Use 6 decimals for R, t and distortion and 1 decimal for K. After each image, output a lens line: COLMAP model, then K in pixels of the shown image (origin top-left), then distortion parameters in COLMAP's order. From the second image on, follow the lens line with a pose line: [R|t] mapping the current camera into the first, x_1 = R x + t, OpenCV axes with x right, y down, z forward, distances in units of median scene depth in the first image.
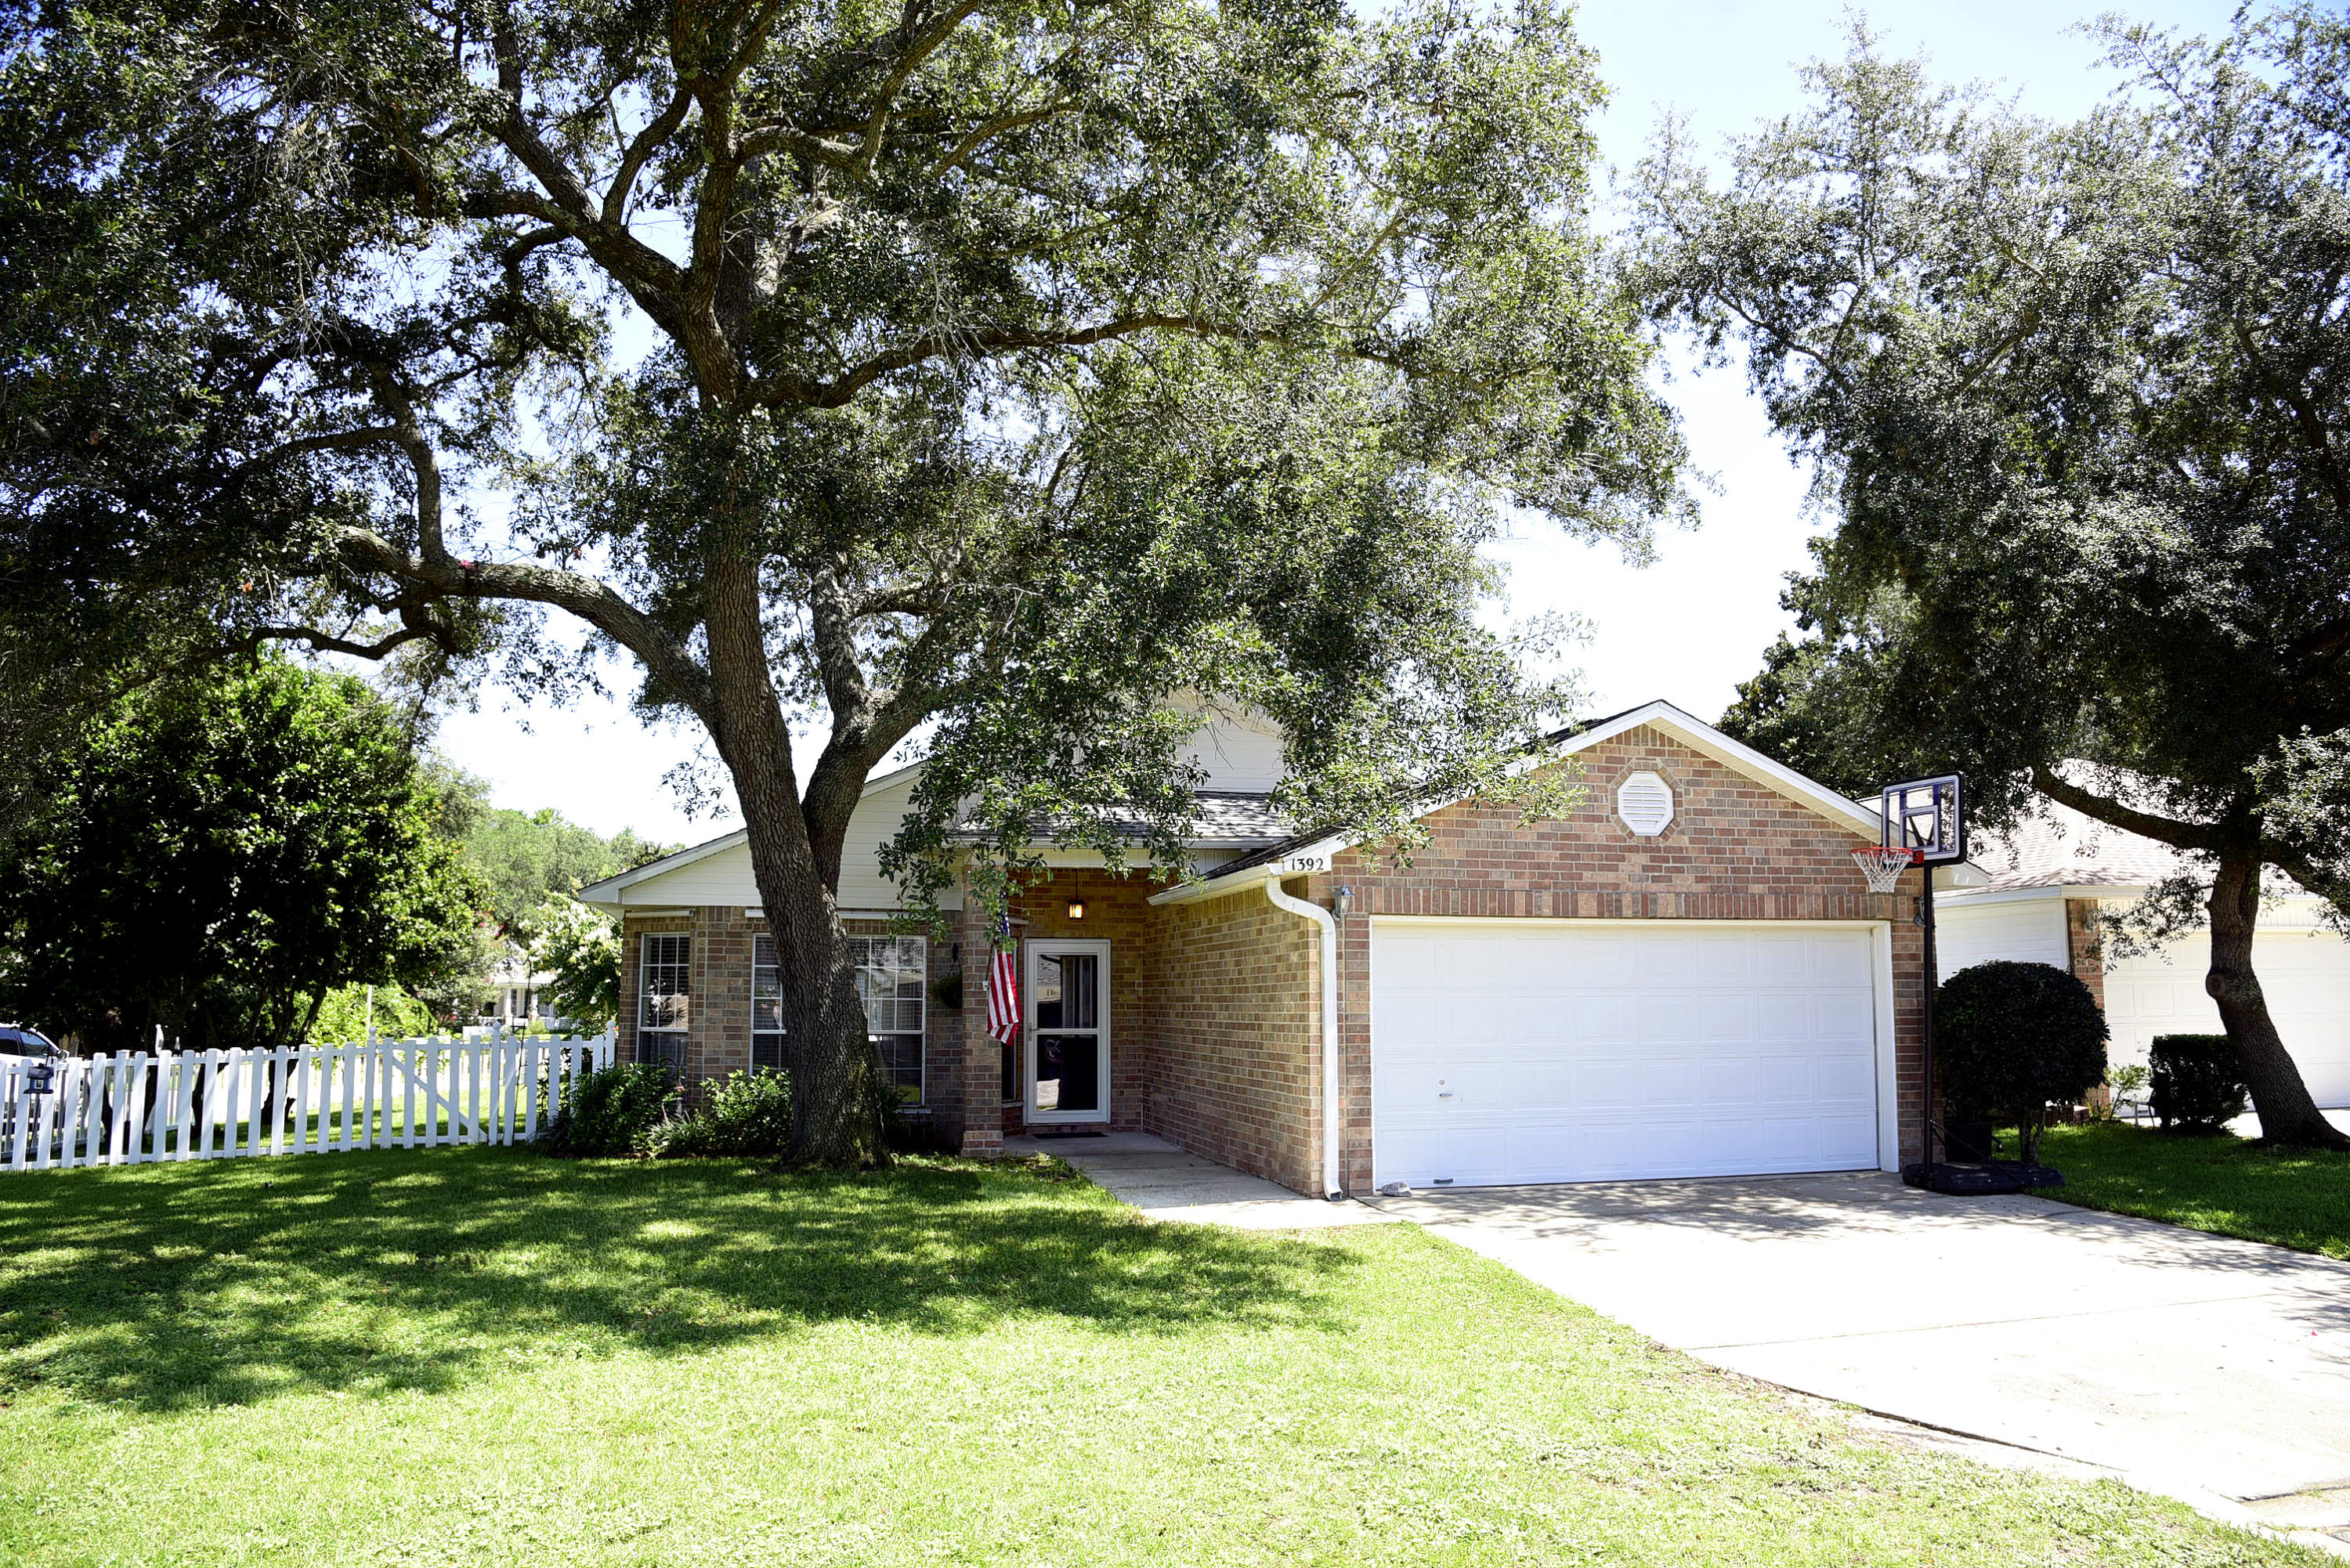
lens RADIAL K [[1593.0, 0, 1176.5], [0, 1593.0, 796.9], [0, 0, 1]] dist [-0.119130, 0.060316]
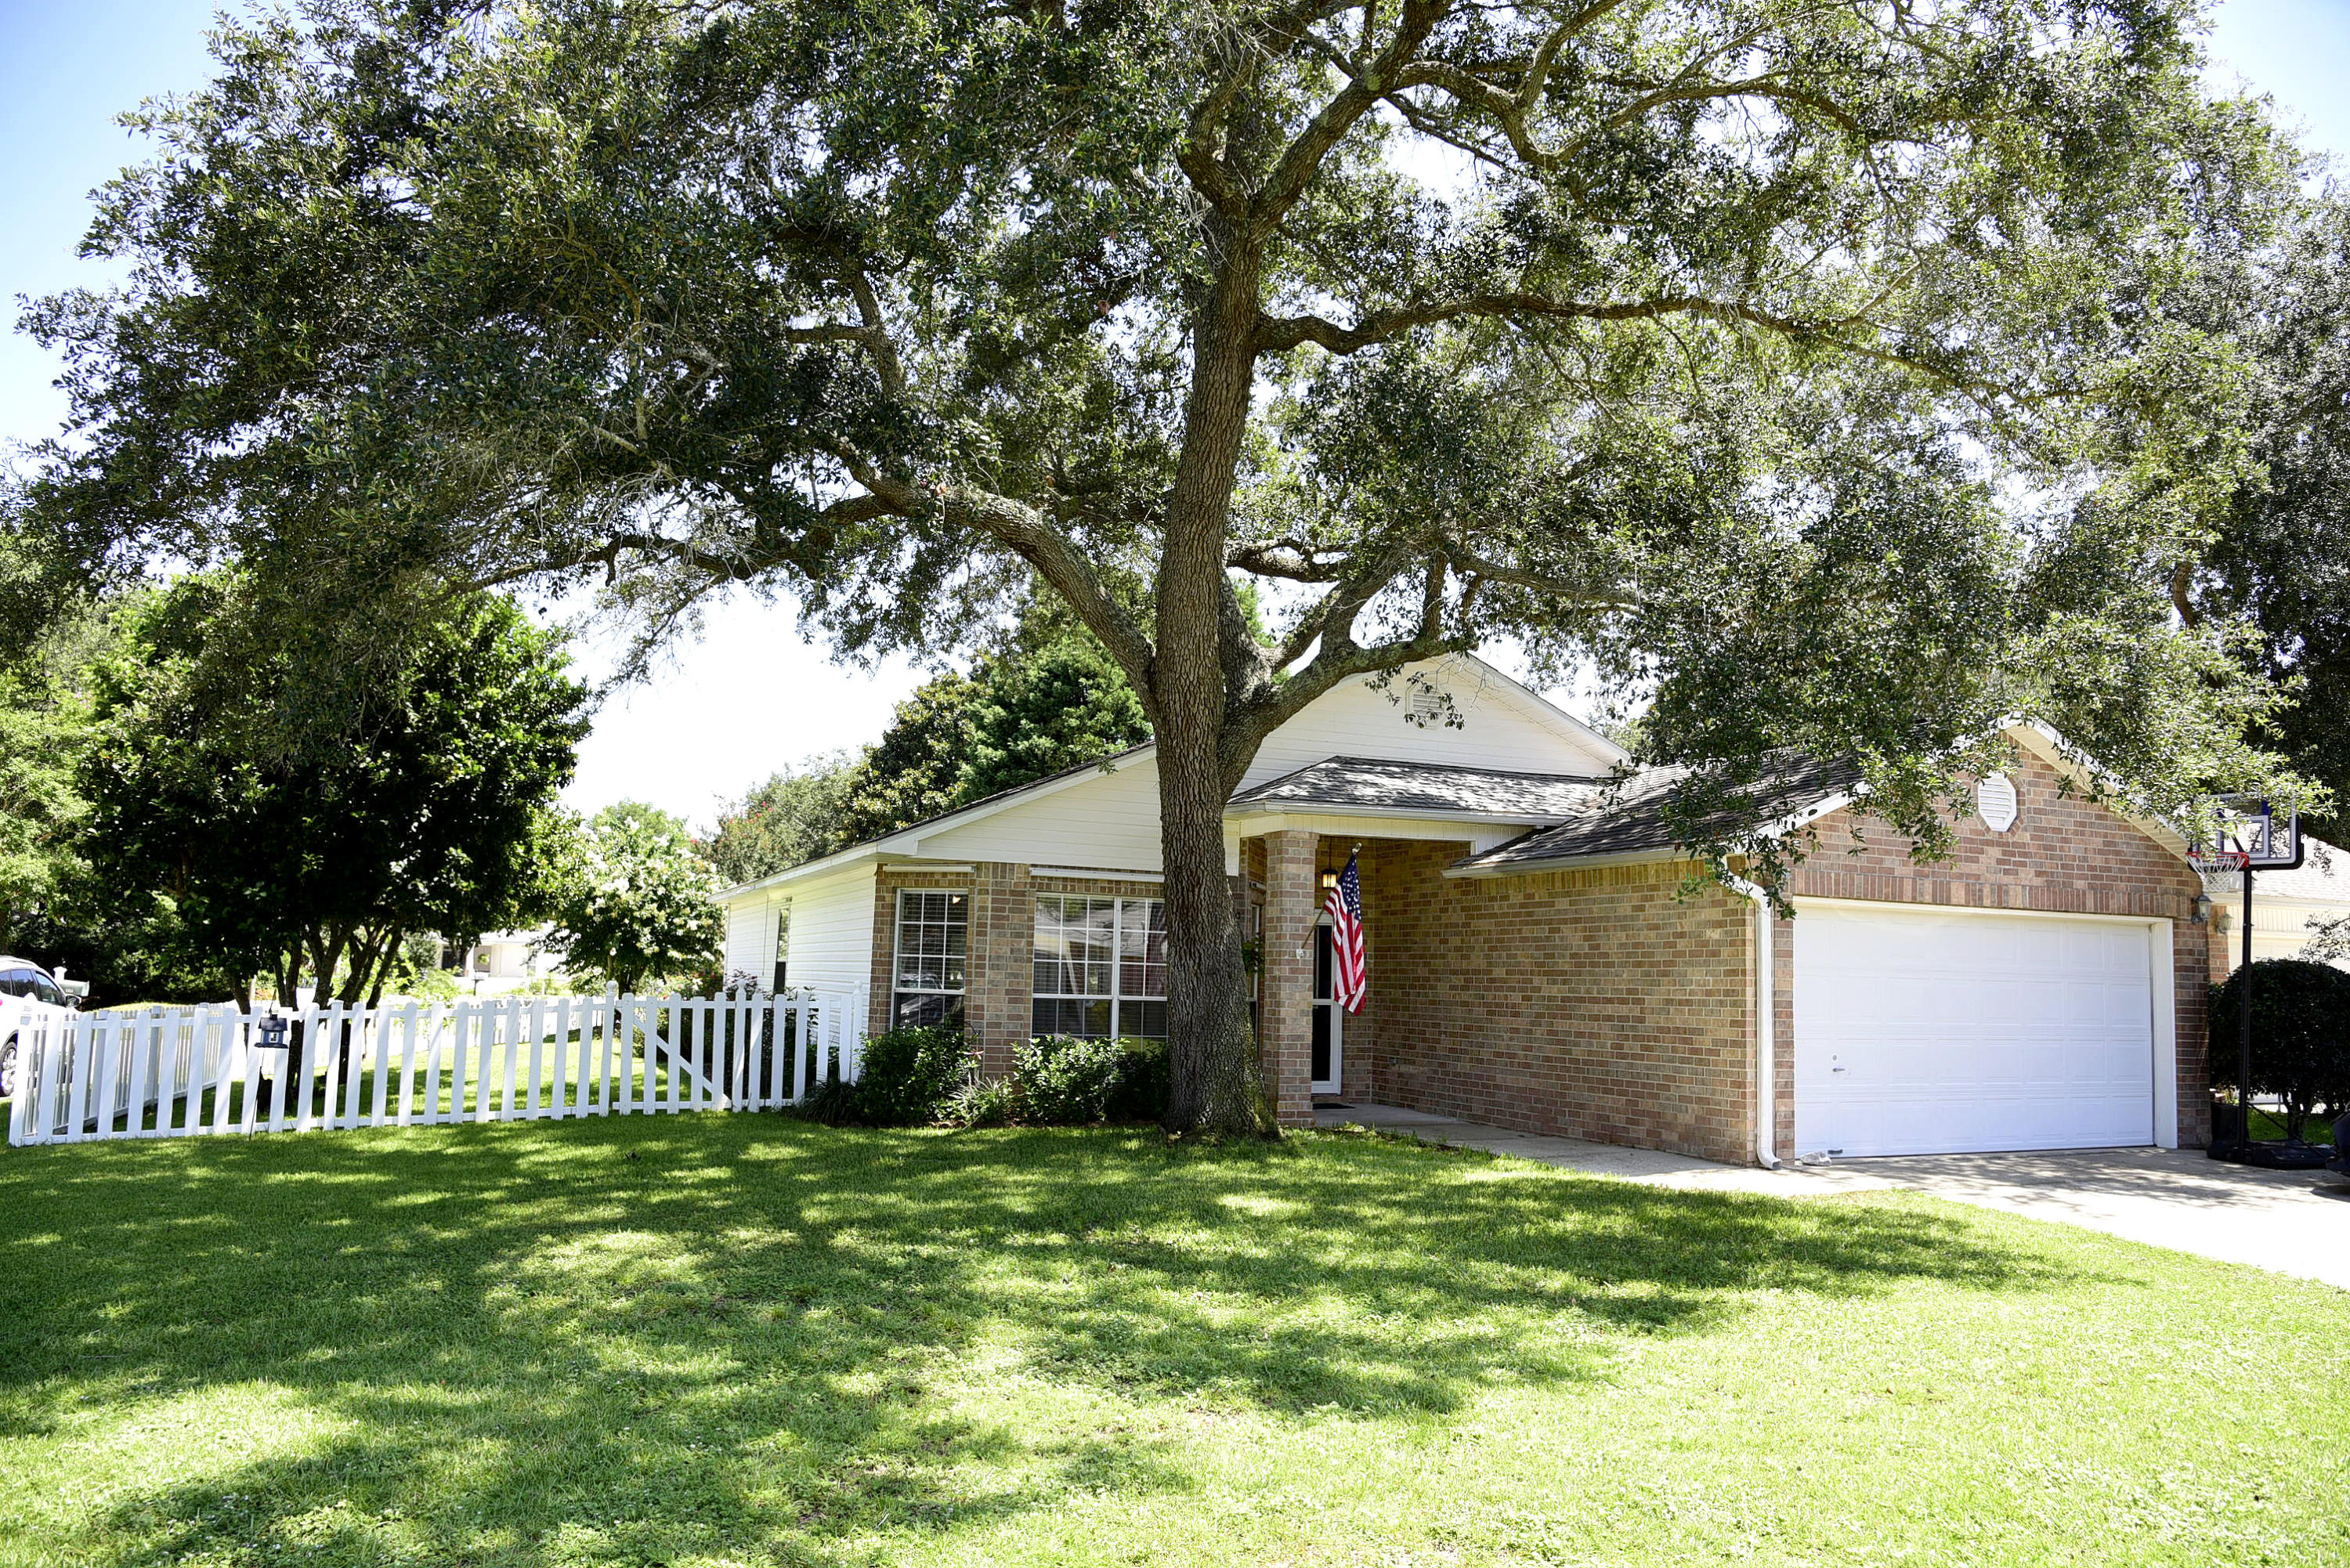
lens RADIAL K [[1593.0, 0, 1176.5], [0, 1593.0, 796.9], [0, 0, 1]] dist [-0.119130, 0.060316]
pose [[0.987178, 0.046784, 0.152615, -0.406377], [-0.049081, 0.998731, 0.011321, 0.016611], [-0.151892, -0.018666, 0.988221, 0.045754]]
